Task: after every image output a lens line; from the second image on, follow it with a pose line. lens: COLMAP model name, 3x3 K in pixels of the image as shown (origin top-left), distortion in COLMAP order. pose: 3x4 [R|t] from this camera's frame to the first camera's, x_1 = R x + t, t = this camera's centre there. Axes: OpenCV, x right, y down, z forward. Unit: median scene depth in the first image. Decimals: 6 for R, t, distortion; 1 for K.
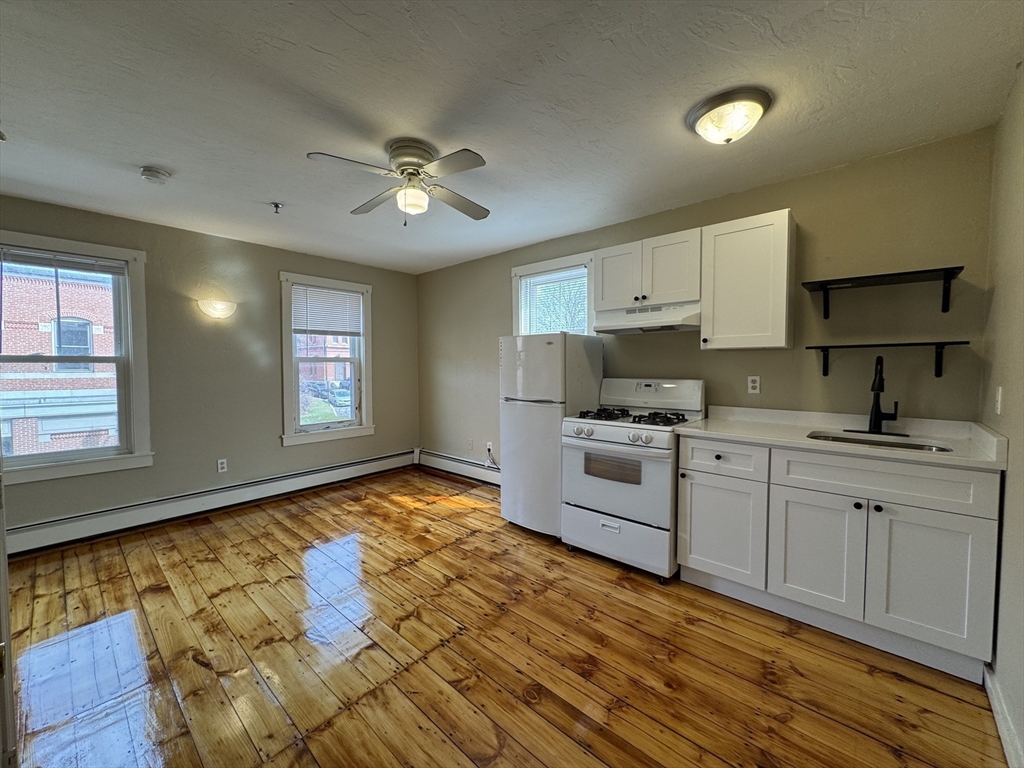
lens RADIAL K [[409.4, 0, 512.2], [0, 409.4, 381.0], [0, 0, 1]] dist [-0.001754, -0.000343]
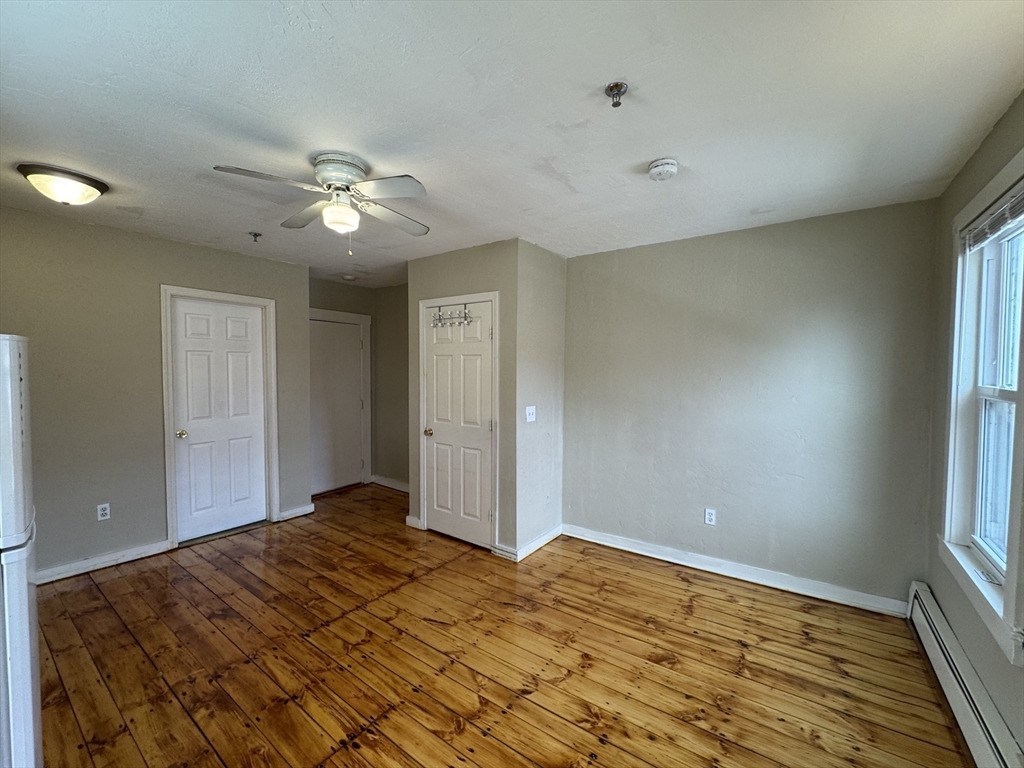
lens RADIAL K [[409.4, 0, 511.0], [0, 409.4, 383.6], [0, 0, 1]] dist [-0.001754, -0.000343]
pose [[-0.993233, 0.001869, -0.116120, -0.417715], [-0.008183, 0.996259, 0.086029, -0.123392], [0.115846, 0.086397, -0.989503, 1.612922]]
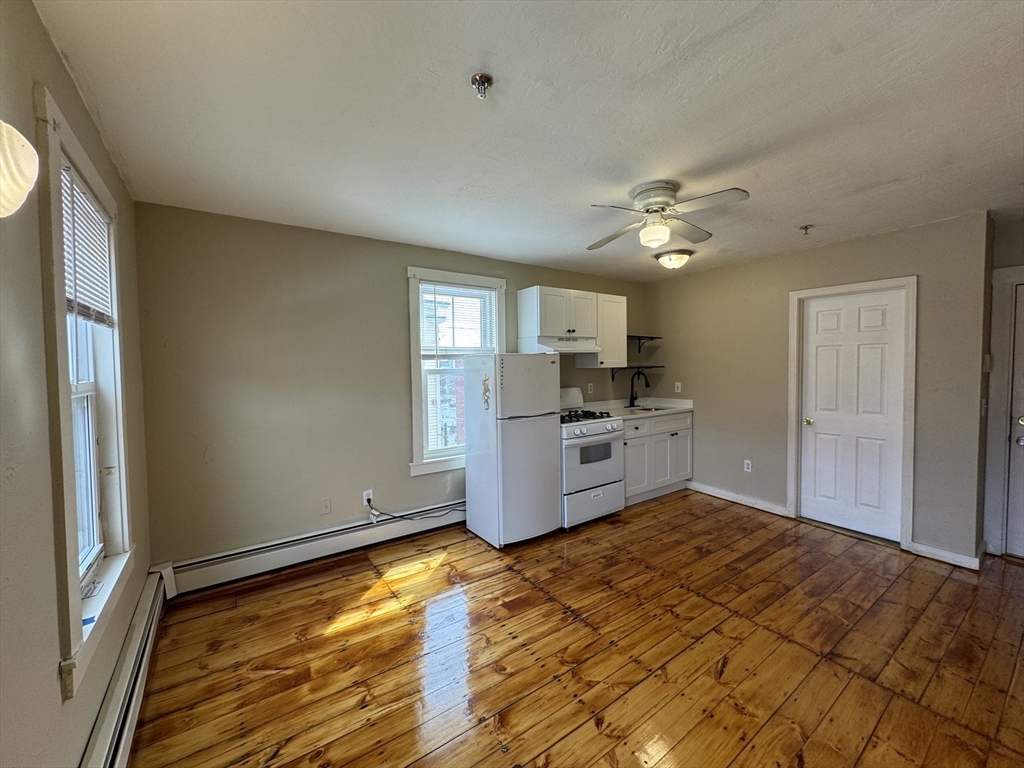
lens RADIAL K [[409.4, 0, 511.7], [0, 409.4, 380.7], [0, 0, 1]] dist [-0.001754, -0.000343]
pose [[0.220212, -0.033778, 0.974867, -1.144598], [0.055144, 0.998233, 0.022131, -0.078577], [-0.973892, 0.048884, 0.221686, 0.933427]]
